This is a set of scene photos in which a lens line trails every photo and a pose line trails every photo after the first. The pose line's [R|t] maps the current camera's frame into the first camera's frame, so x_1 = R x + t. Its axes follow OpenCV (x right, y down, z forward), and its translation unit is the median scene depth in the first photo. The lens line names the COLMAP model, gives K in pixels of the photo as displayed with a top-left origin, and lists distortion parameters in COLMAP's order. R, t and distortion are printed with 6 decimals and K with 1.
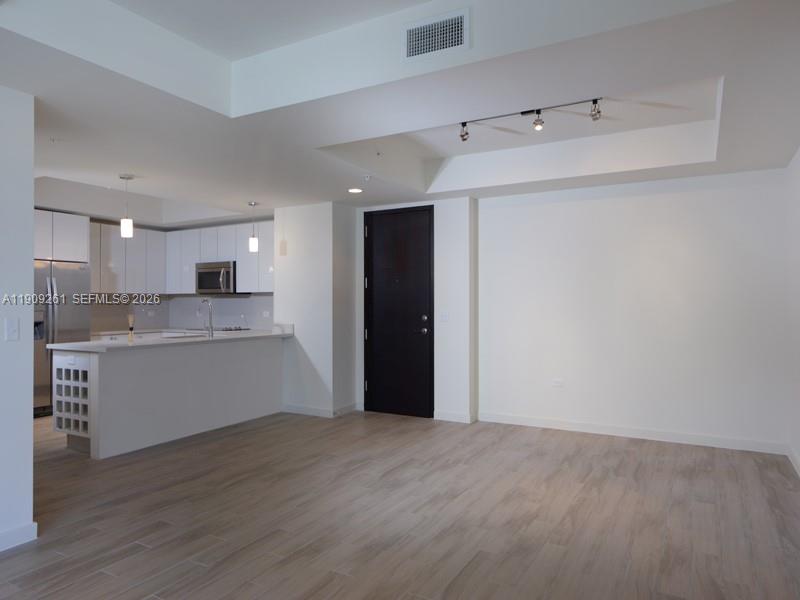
lens RADIAL K [[546.4, 0, 399.6], [0, 546.4, 300.8], [0, 0, 1]] dist [-0.030125, -0.000954]
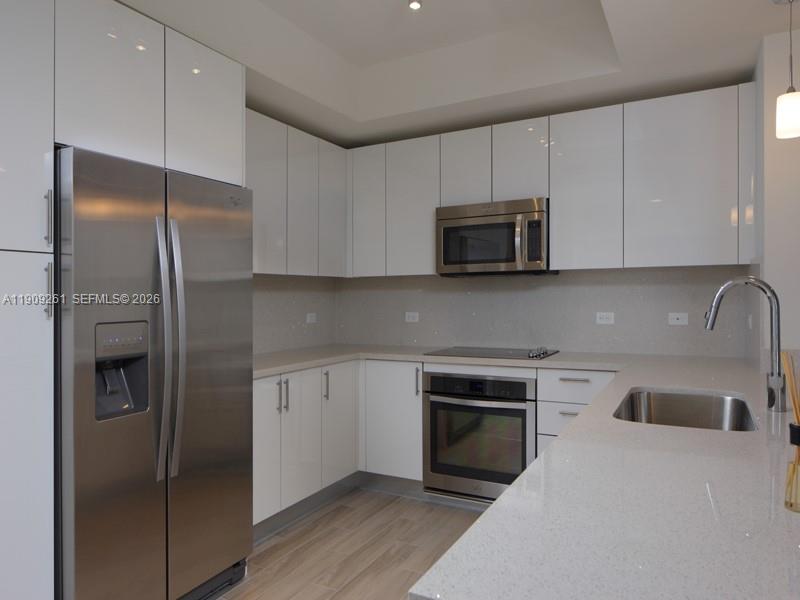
lens RADIAL K [[546.4, 0, 400.6], [0, 546.4, 299.3], [0, 0, 1]] dist [-0.030125, -0.000954]
pose [[0.999332, -0.010318, 0.035049, -0.435435], [0.010327, 0.999947, -0.000102, 0.007065], [-0.035046, 0.000464, 0.999386, 0.567161]]
